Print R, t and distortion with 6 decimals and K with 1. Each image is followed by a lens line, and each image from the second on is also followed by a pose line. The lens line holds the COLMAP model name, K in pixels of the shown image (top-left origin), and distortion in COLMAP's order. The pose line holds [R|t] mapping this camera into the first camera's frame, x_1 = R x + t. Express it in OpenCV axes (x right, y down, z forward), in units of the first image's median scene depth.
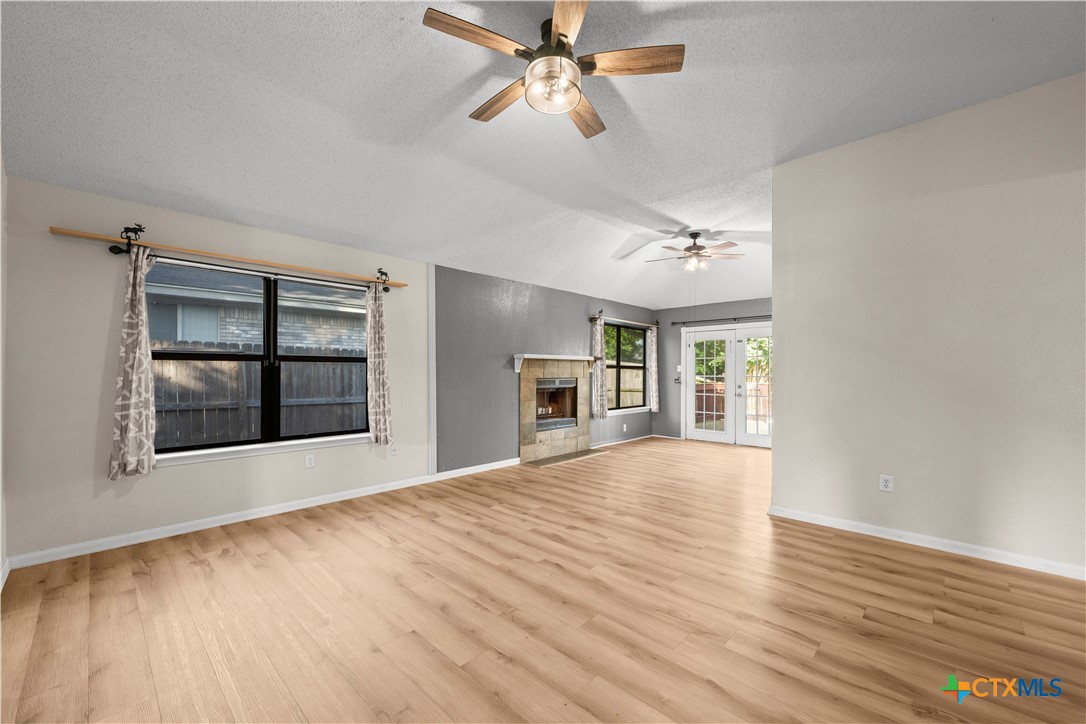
lens RADIAL K [[427.0, 0, 544.4], [0, 427.0, 367.5], [0, 0, 1]] dist [0.000076, -0.000003]
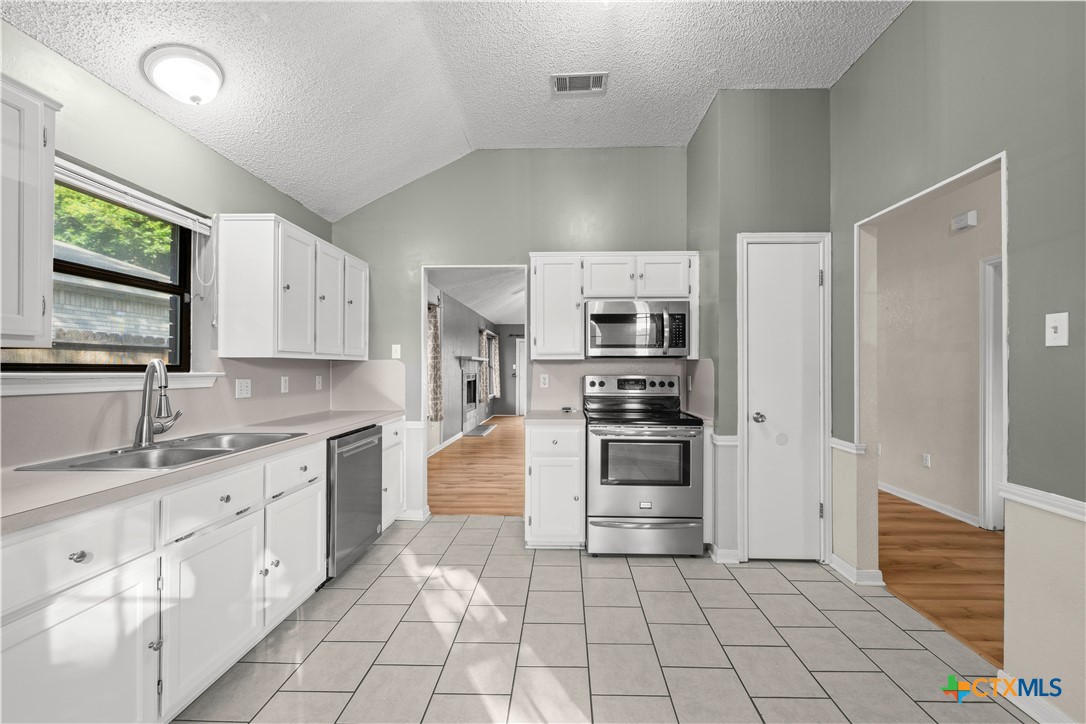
lens RADIAL K [[427.0, 0, 548.4], [0, 427.0, 364.6], [0, 0, 1]] dist [0.000076, -0.000003]
pose [[0.753103, 0.004946, 0.657884, -0.627136], [-0.004211, 0.999987, -0.002697, -0.002068], [-0.657889, -0.000739, 0.753115, -0.181173]]
